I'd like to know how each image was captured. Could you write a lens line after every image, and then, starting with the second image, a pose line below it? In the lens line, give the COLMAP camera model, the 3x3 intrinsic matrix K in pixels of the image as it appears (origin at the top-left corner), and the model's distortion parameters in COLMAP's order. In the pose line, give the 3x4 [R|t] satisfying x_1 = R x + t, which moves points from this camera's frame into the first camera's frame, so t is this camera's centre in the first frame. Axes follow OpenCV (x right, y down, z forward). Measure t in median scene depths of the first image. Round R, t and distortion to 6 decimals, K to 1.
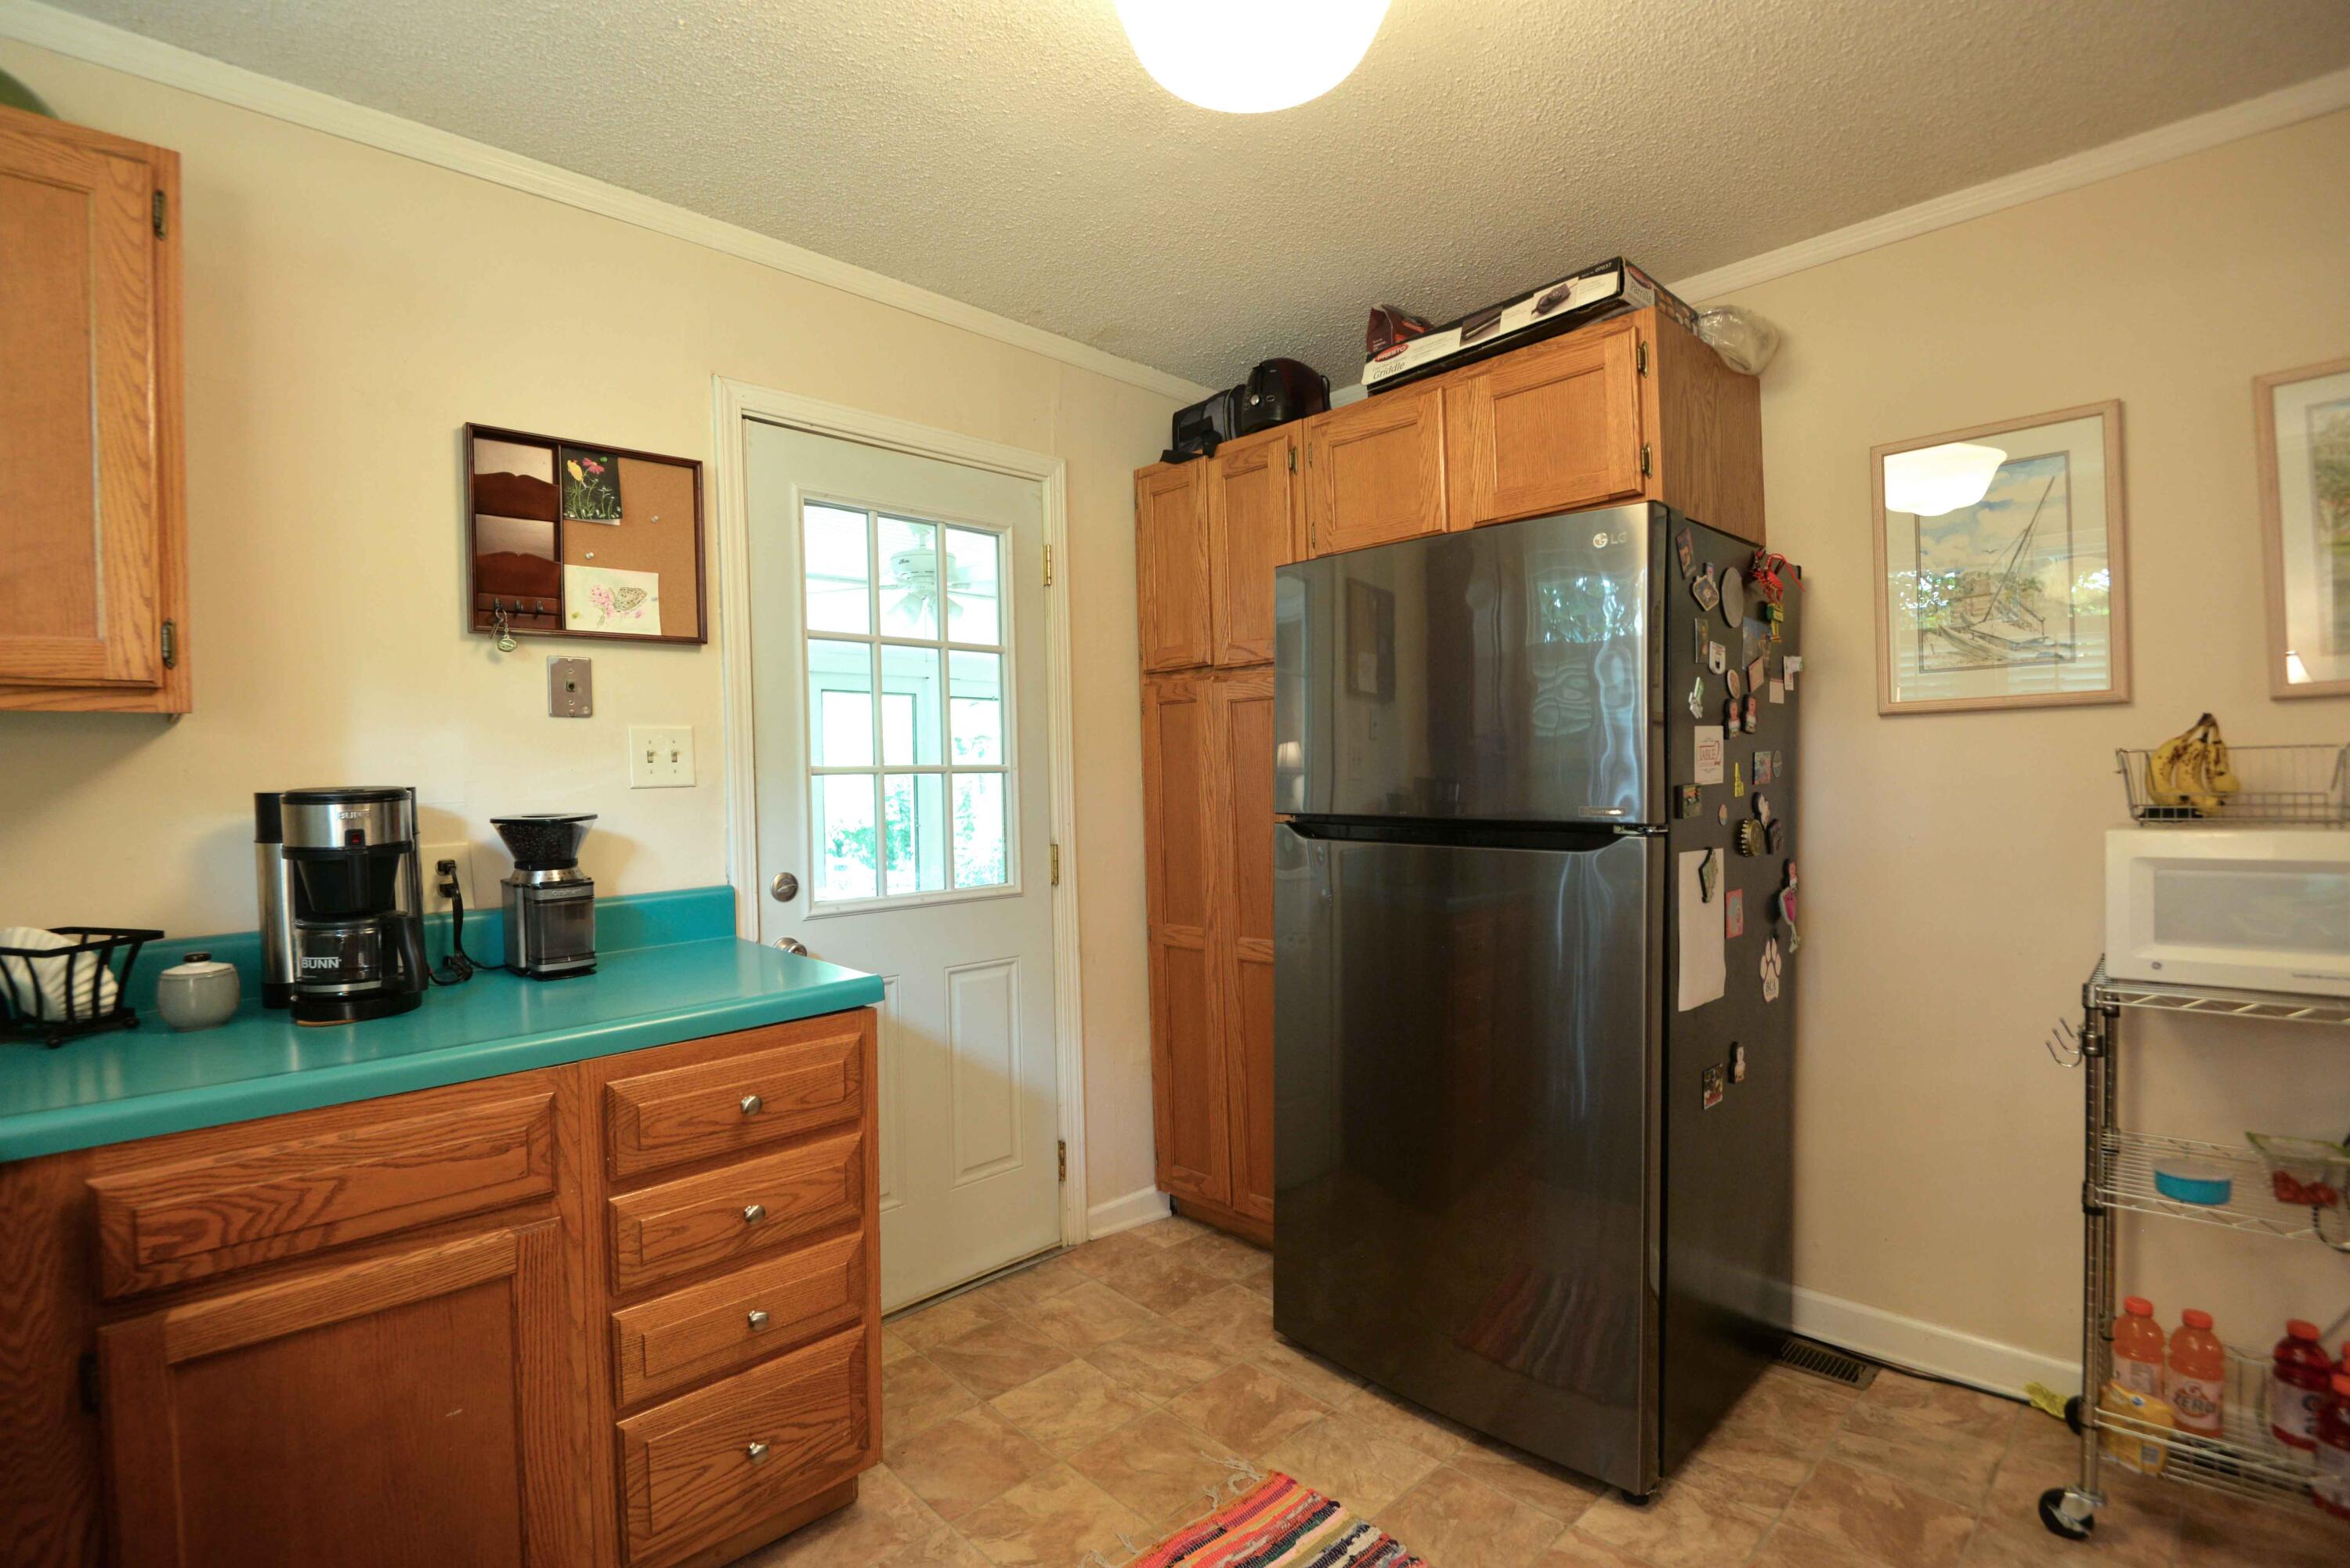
lens RADIAL K [[1117.3, 0, 1175.0], [0, 1117.3, 784.0], [0, 0, 1]] dist [-0.001650, -0.000475]
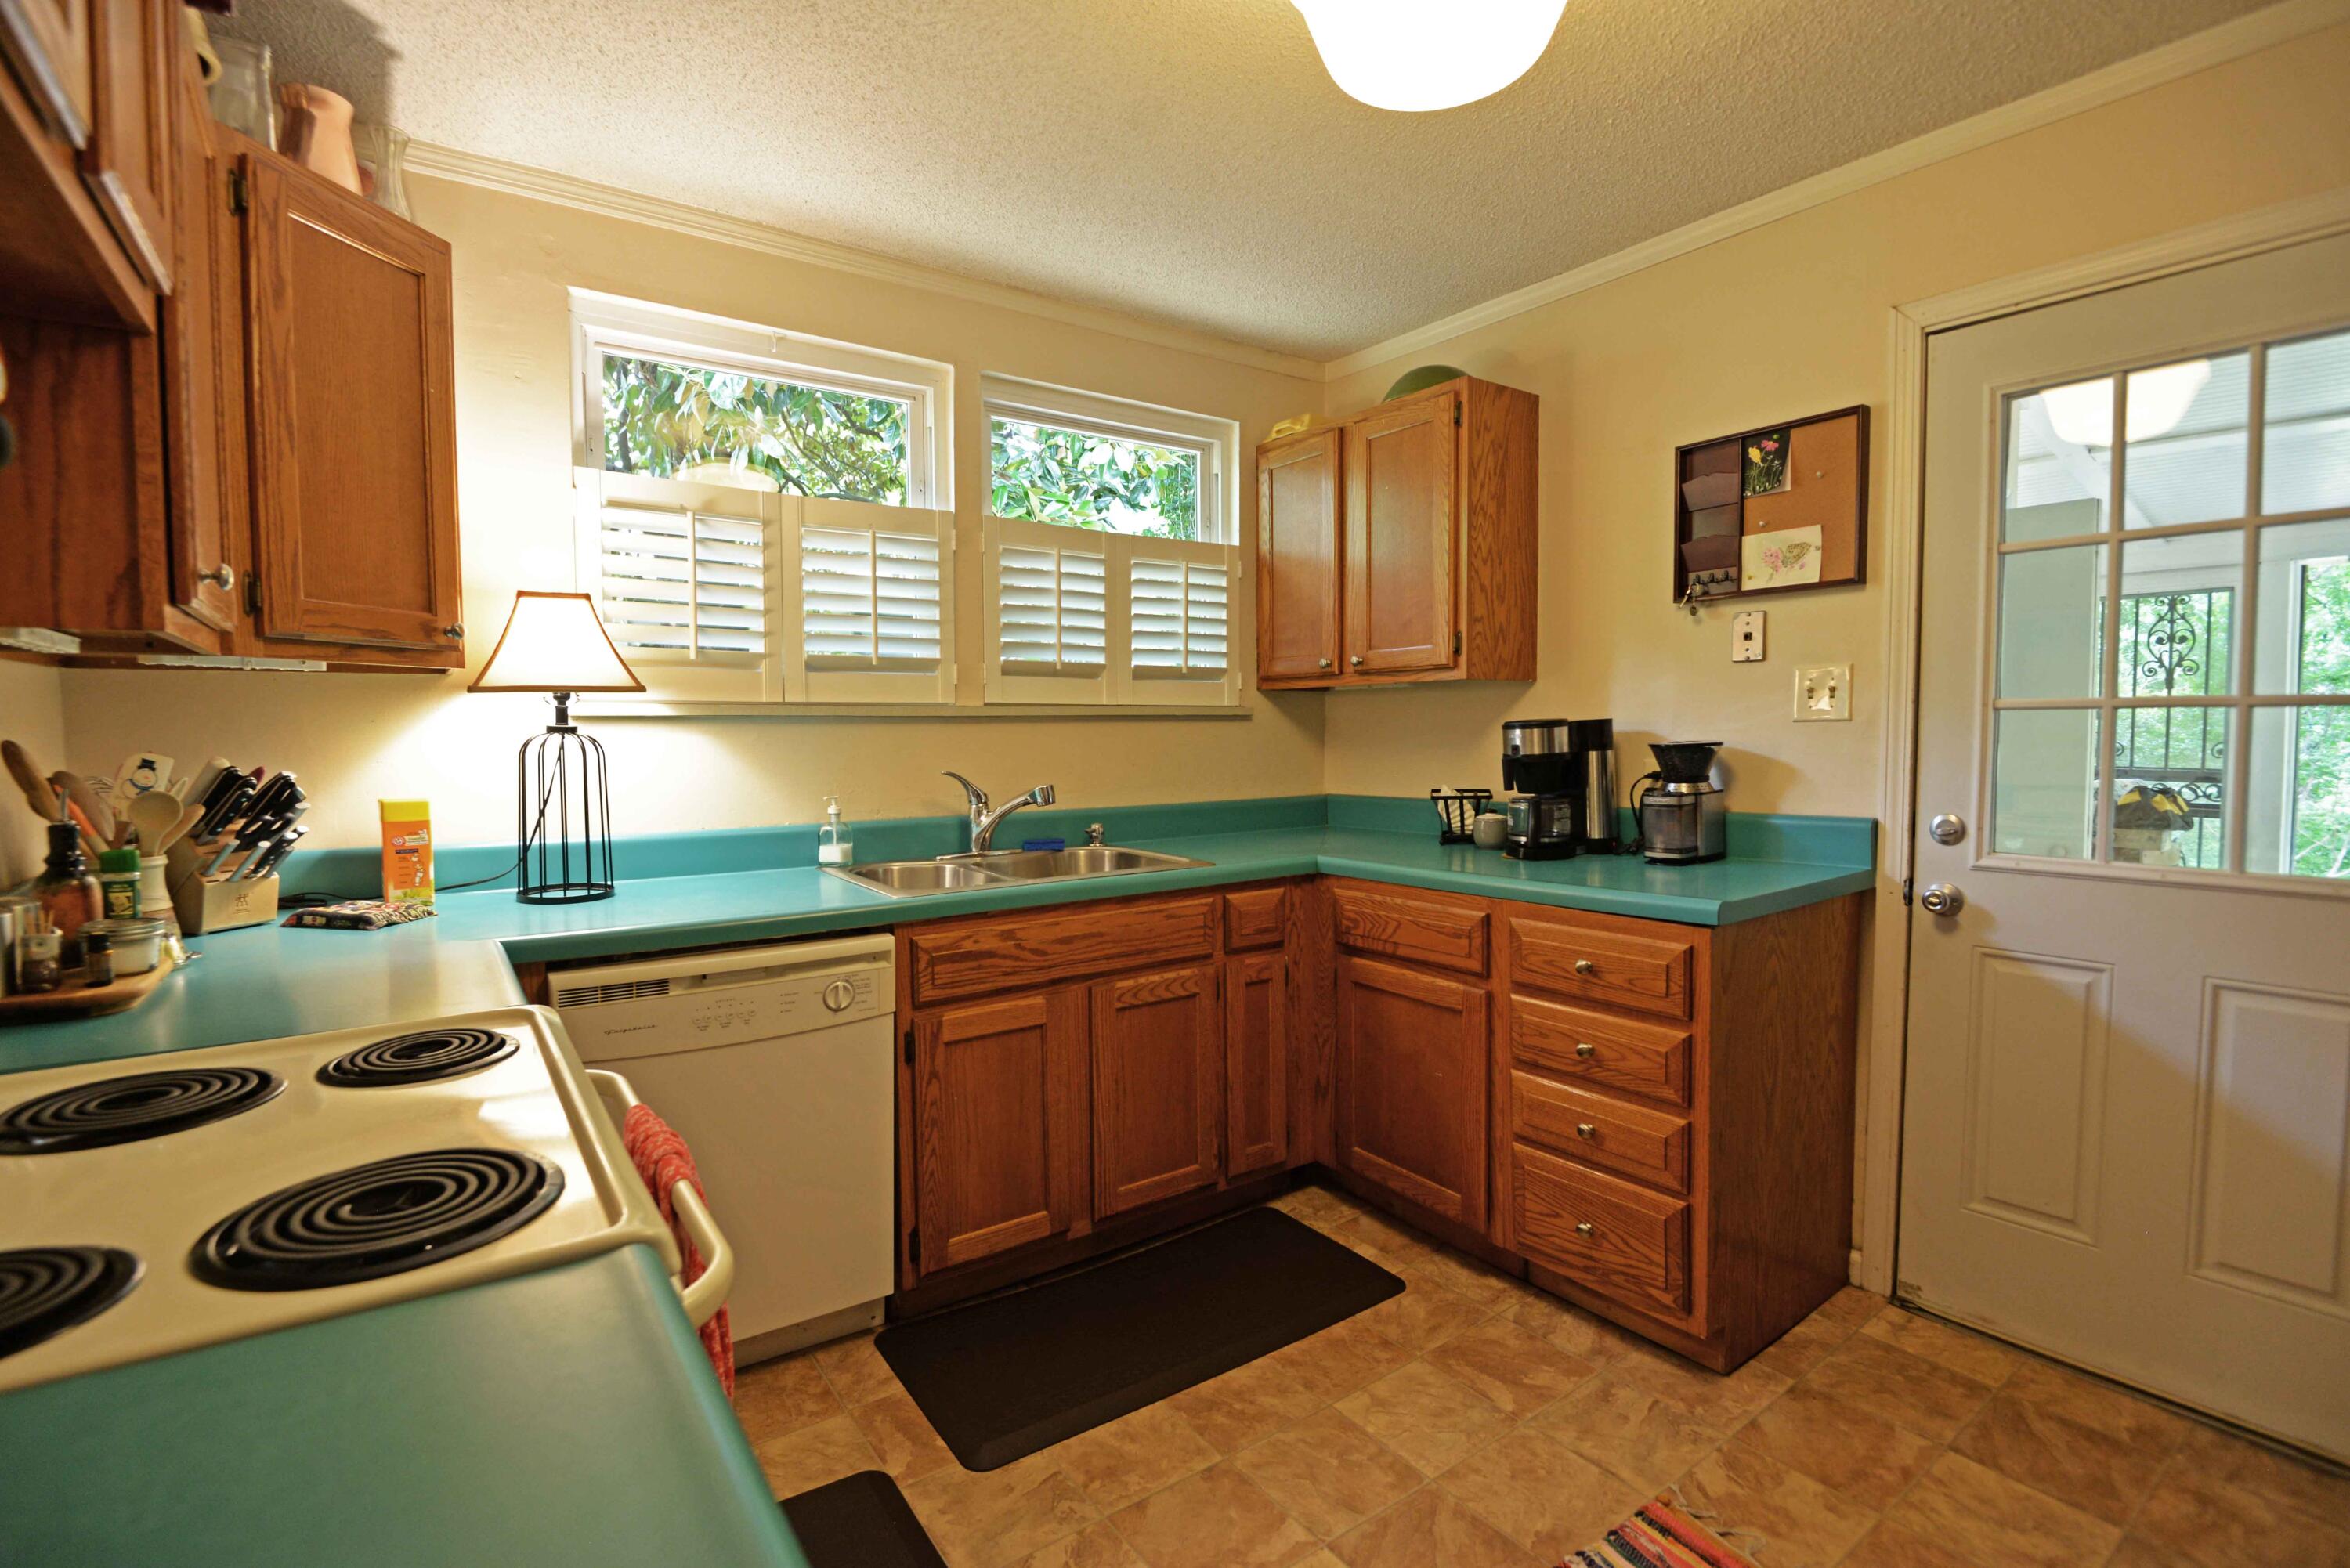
lens RADIAL K [[1101.9, 0, 1162.7], [0, 1101.9, 781.4], [0, 0, 1]] dist [-0.002928, 0.000279]
pose [[-0.142493, 0.067460, -0.987494, 0.744677], [-0.001537, 0.997658, 0.068376, -0.011573], [0.989795, 0.011261, -0.142055, 0.547665]]
